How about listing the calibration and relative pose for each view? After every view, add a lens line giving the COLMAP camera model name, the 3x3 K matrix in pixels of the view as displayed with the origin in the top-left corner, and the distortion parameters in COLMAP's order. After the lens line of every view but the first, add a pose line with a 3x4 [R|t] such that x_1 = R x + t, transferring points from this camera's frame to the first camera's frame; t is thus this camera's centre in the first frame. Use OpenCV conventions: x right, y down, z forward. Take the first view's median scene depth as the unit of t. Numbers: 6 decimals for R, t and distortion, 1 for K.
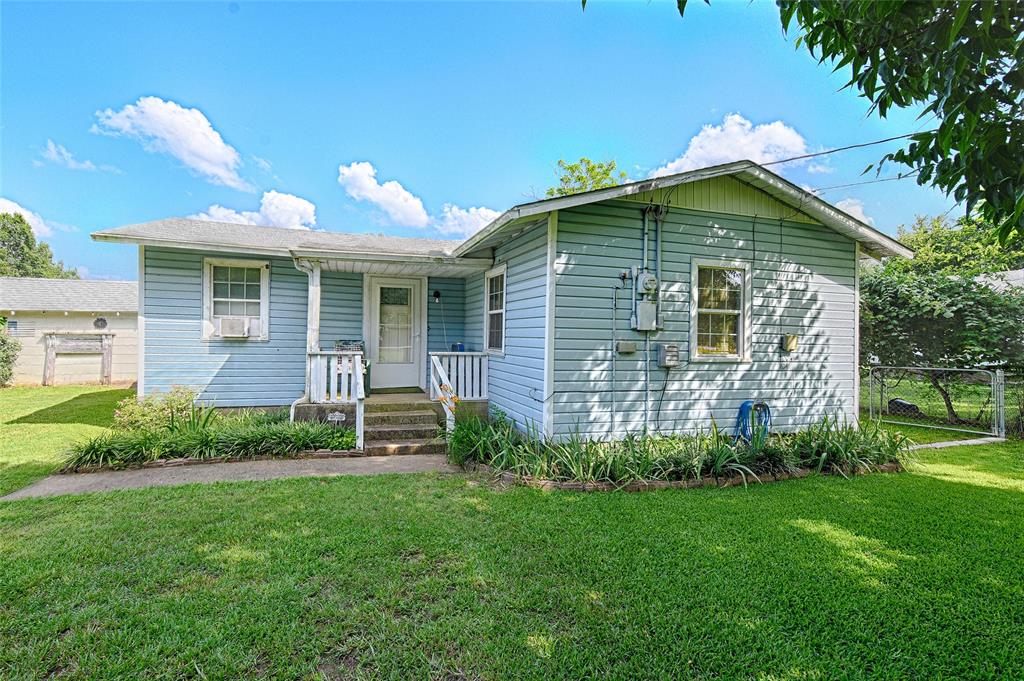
lens RADIAL K [[431.6, 0, 510.6], [0, 431.6, 336.4], [0, 0, 1]] dist [0.018923, -0.000077]
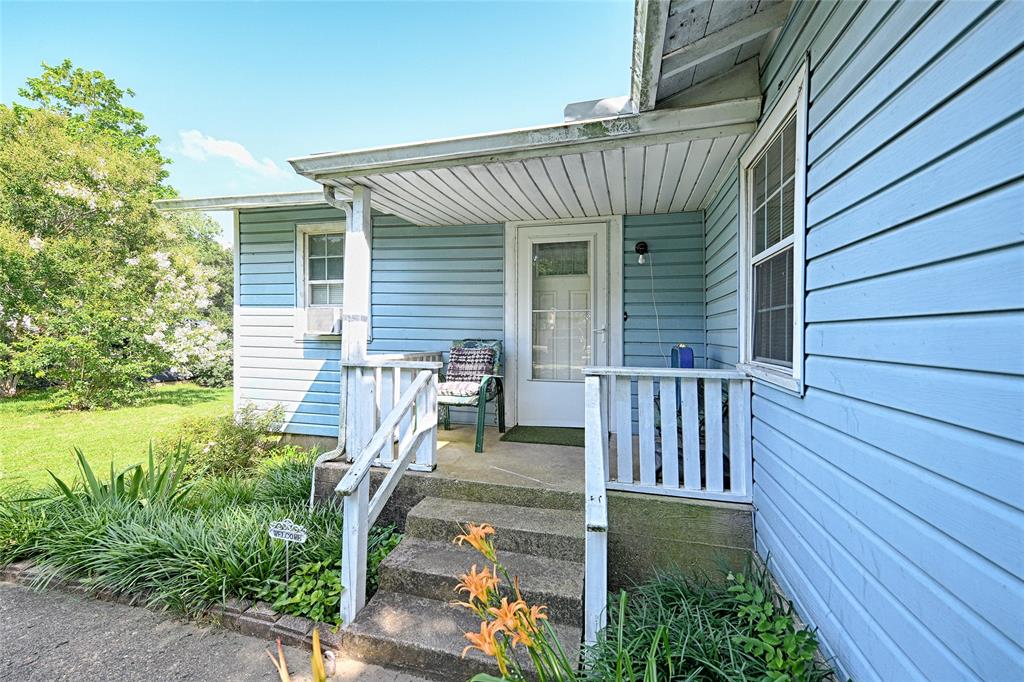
lens RADIAL K [[431.6, 0, 510.6], [0, 431.6, 336.9], [0, 0, 1]] dist [0.018923, -0.000077]
pose [[0.814908, -0.006921, -0.579549, -0.005113], [0.006136, 0.999976, -0.003314, 0.008611], [0.579558, -0.000856, 0.814931, 0.631182]]
